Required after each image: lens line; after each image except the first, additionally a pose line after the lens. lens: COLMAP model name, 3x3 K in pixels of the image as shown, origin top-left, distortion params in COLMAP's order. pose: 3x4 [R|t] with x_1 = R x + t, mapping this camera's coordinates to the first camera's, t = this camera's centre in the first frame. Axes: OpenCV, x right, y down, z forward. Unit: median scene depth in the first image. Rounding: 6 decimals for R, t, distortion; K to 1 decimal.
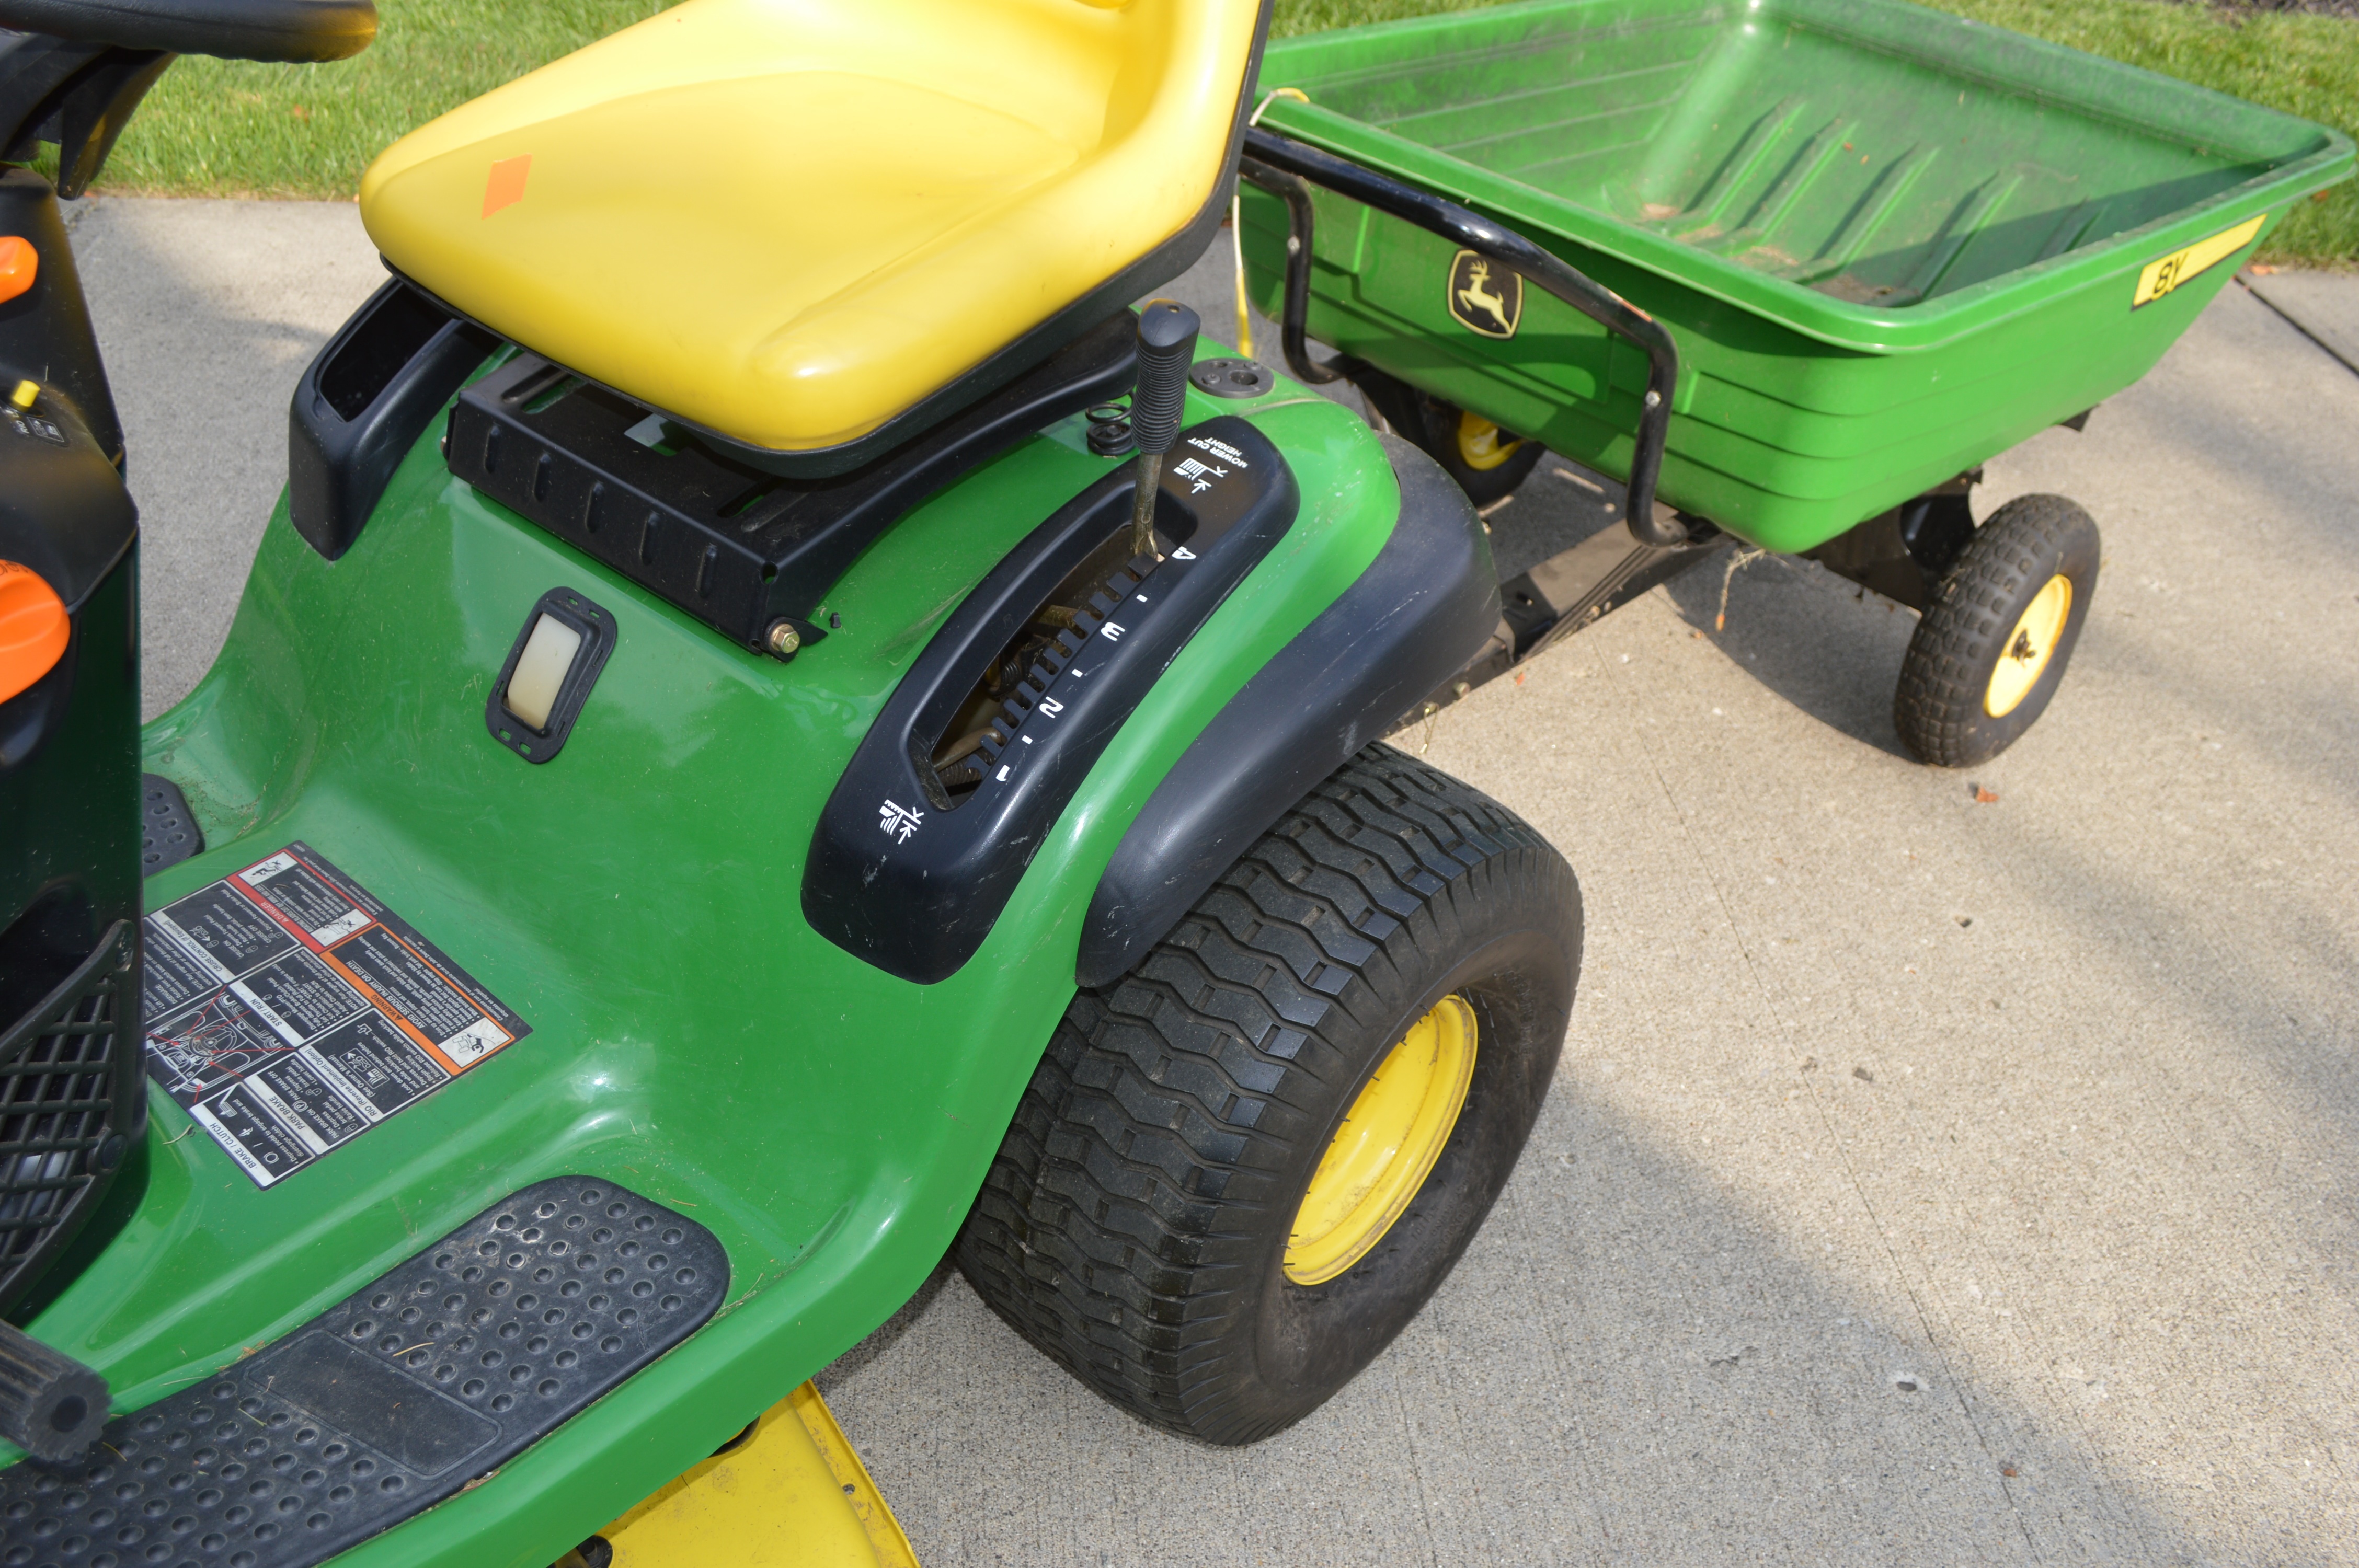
lens RADIAL K [[2033.4, 0, 1179.5], [0, 2033.4, 784.0], [0, 0, 1]] dist [-0.080266, 0.015159]
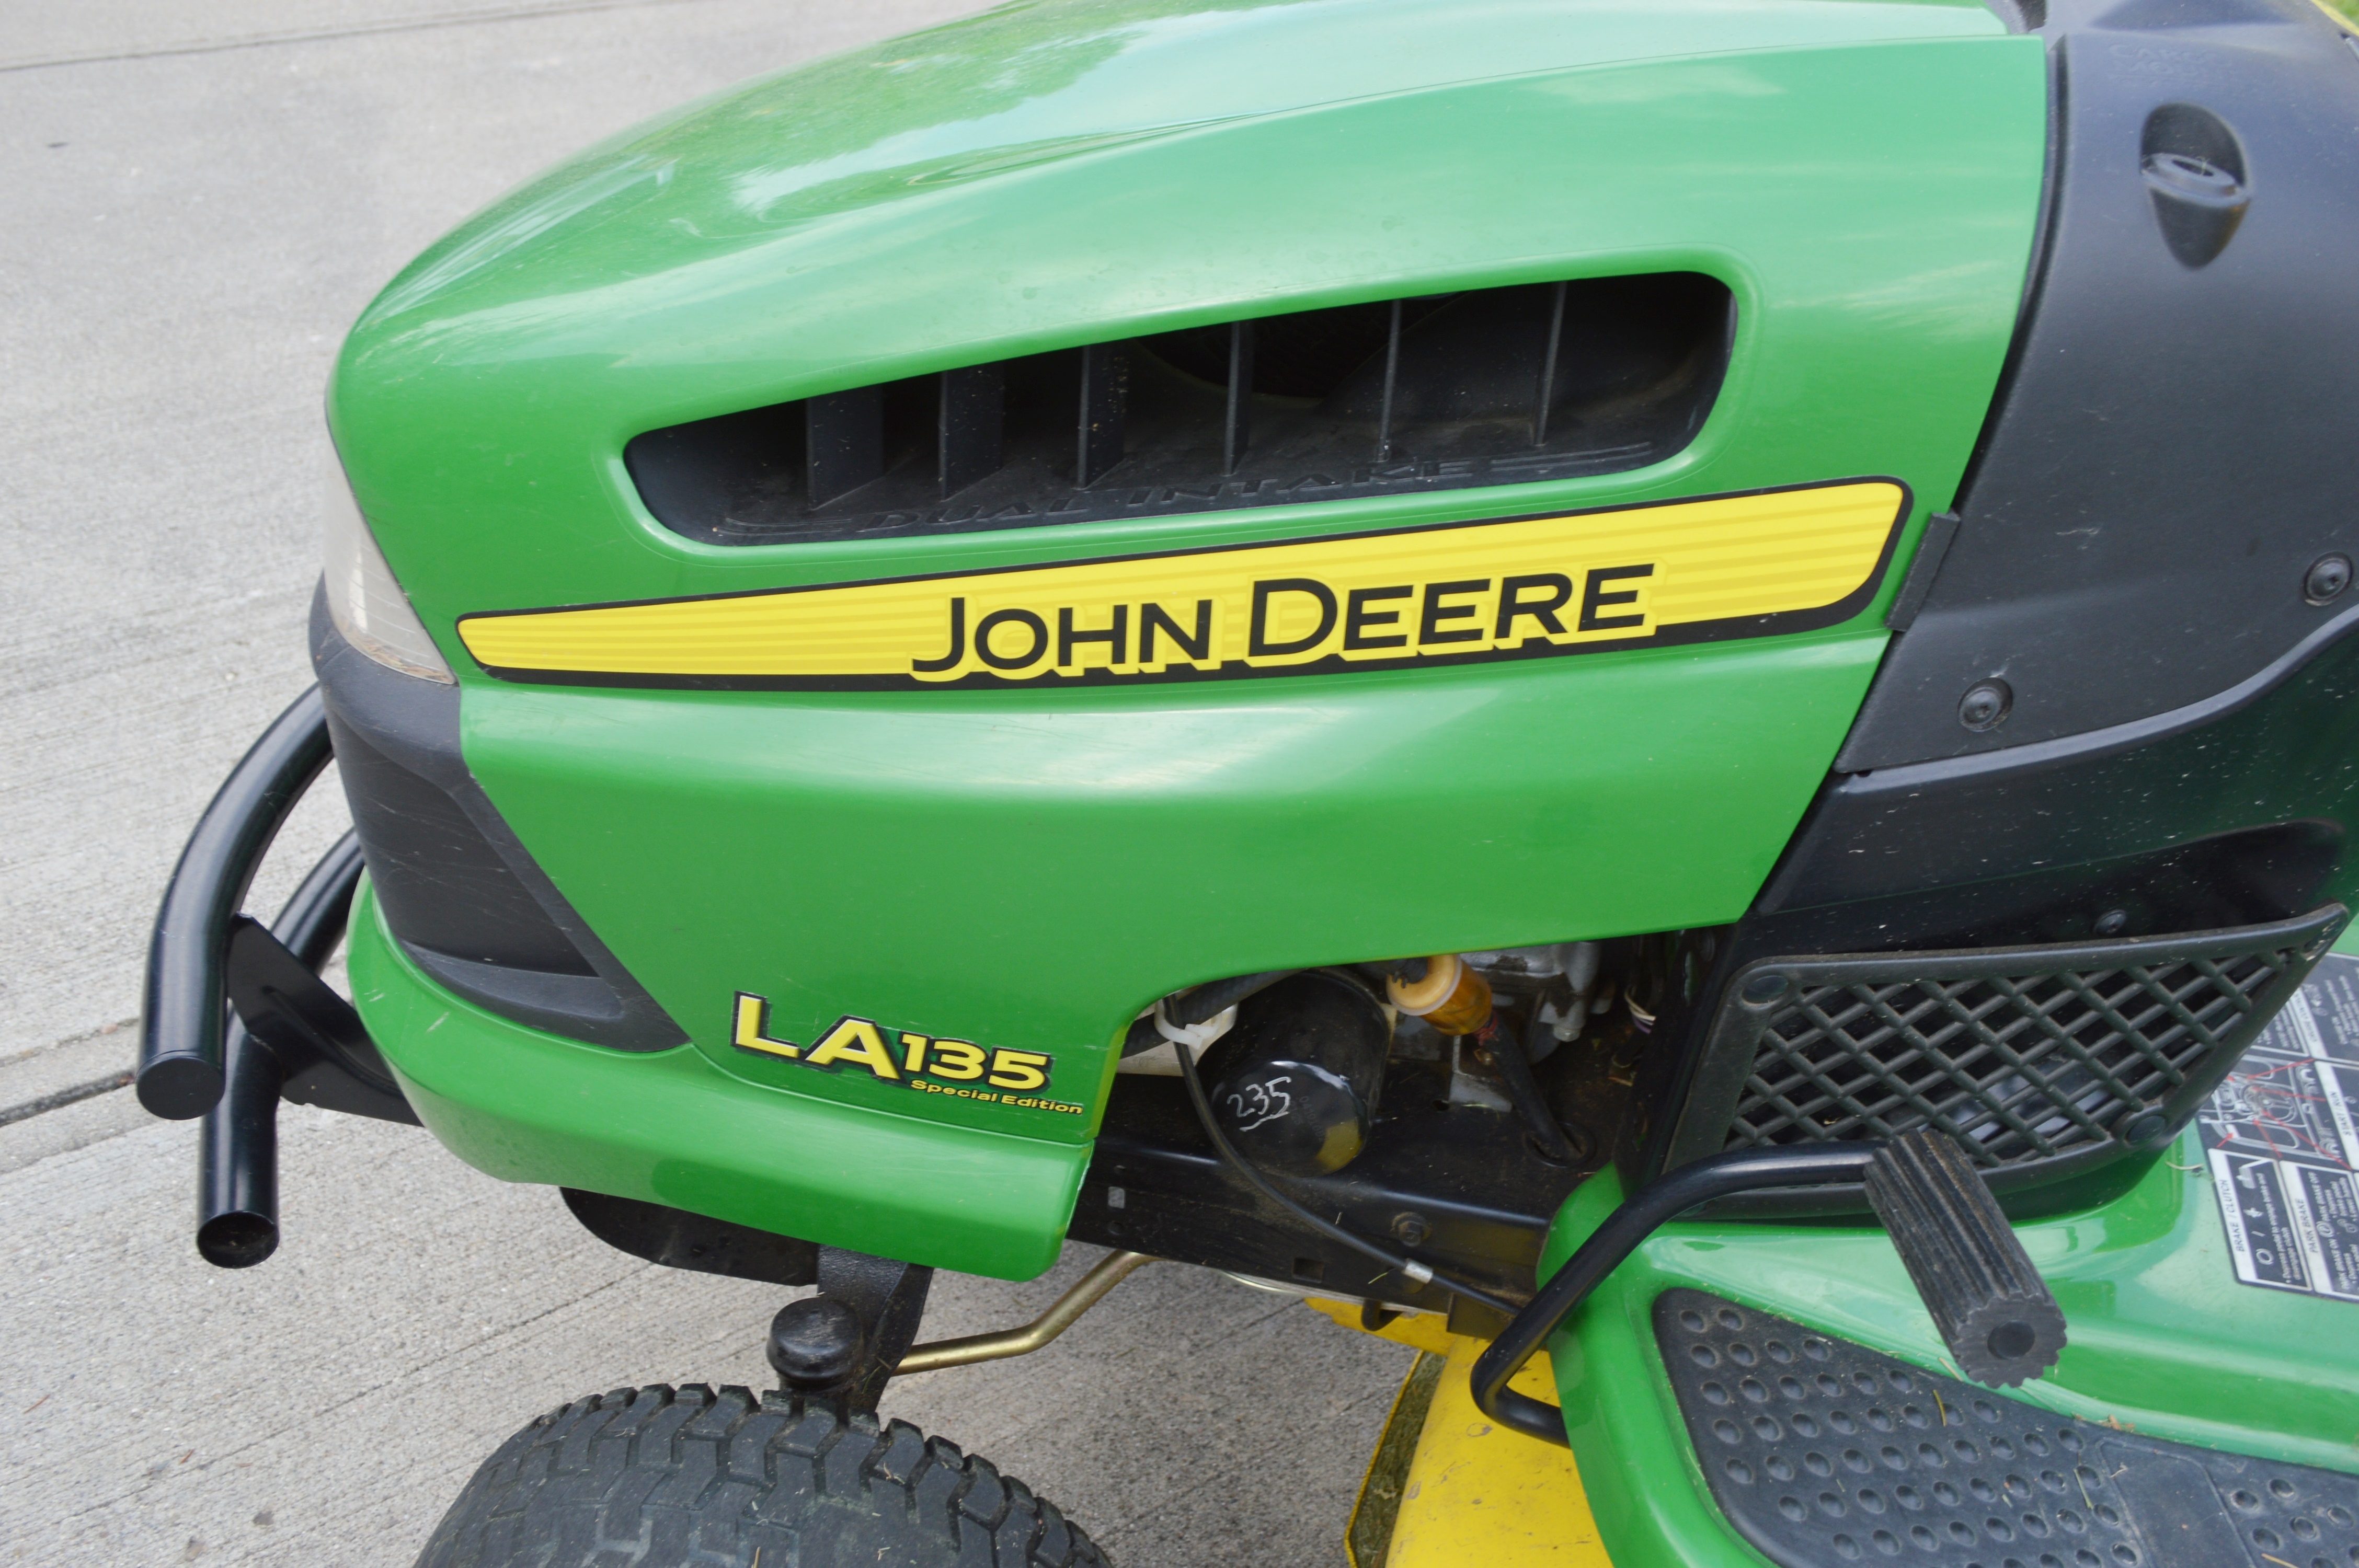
lens RADIAL K [[2033.4, 0, 1179.5], [0, 2033.4, 784.0], [0, 0, 1]] dist [-0.080266, 0.015159]
pose [[0.479089, 0.468262, -0.742432, -0.147231], [-0.525893, 0.830333, 0.184346, 0.103104], [0.702788, 0.302122, 0.644059, 0.104893]]
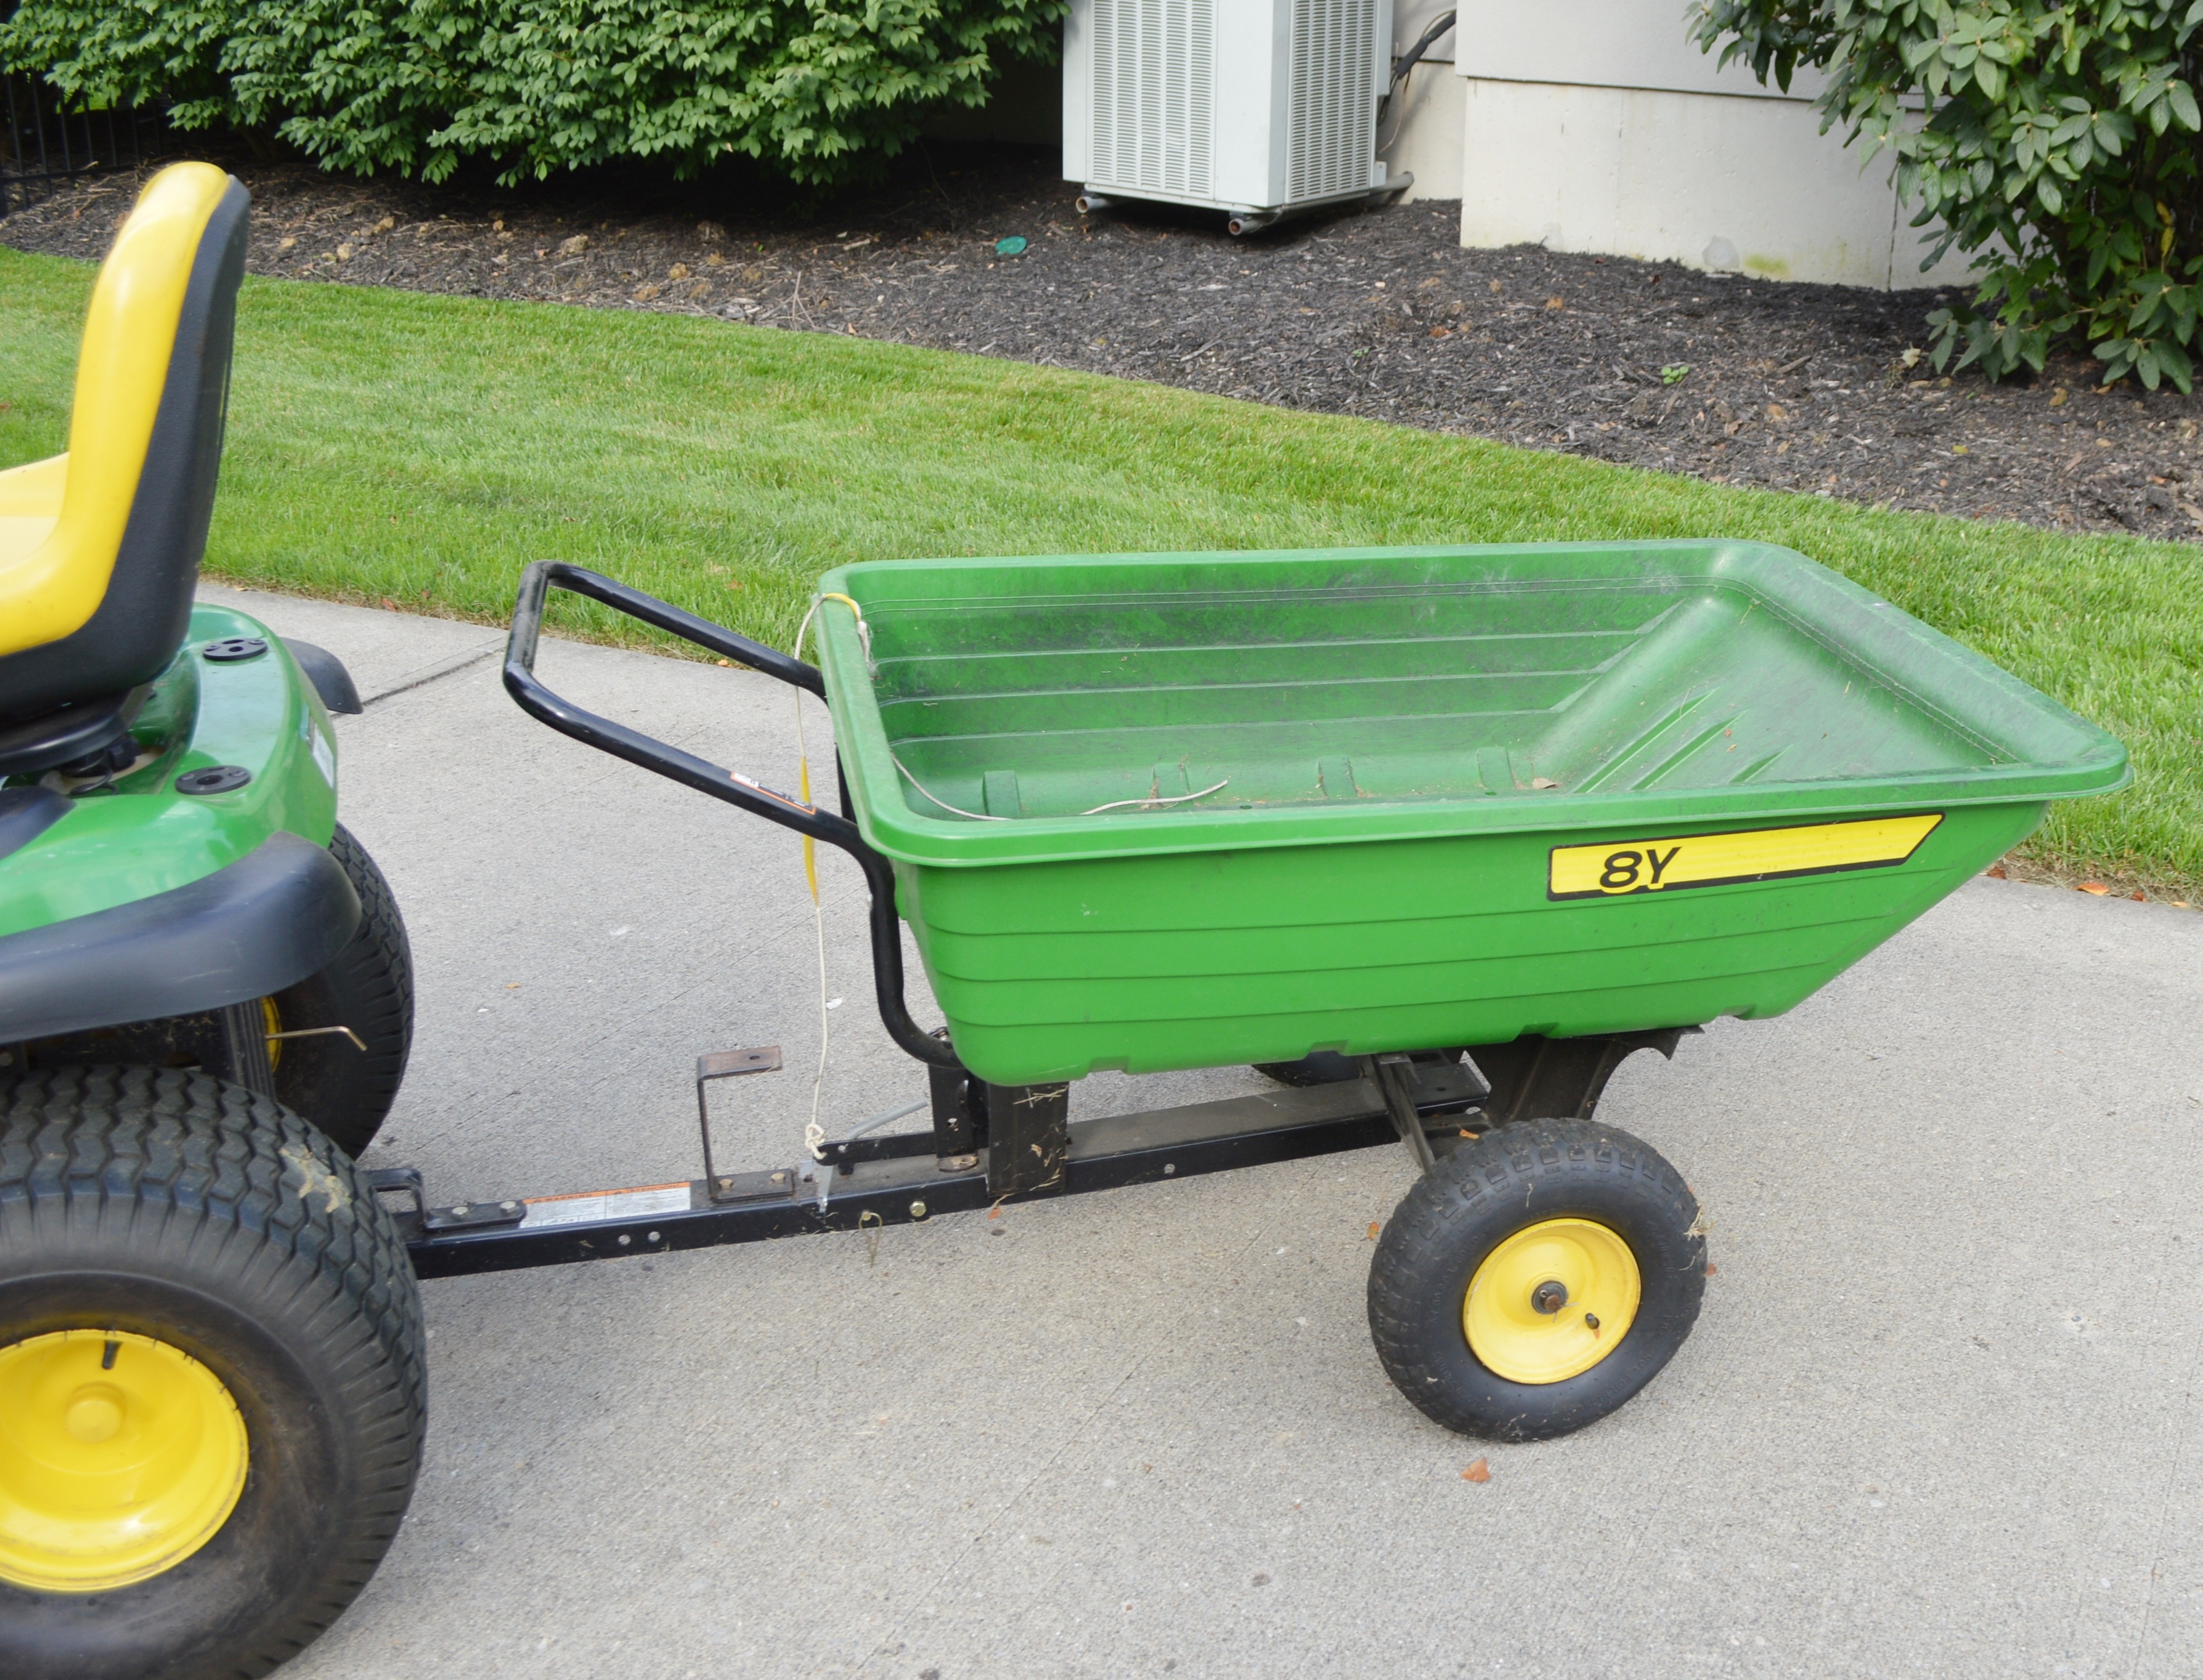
lens RADIAL K [[2408.1, 0, 1394.0], [0, 2408.1, 785.5], [0, 0, 1]] dist [-0.099113, 0.041236]
pose [[0.887917, 0.113453, -0.445794, 1.430404], [-0.235411, 0.944660, -0.228471, -0.053191], [0.395203, 0.307808, 0.865487, 0.101893]]
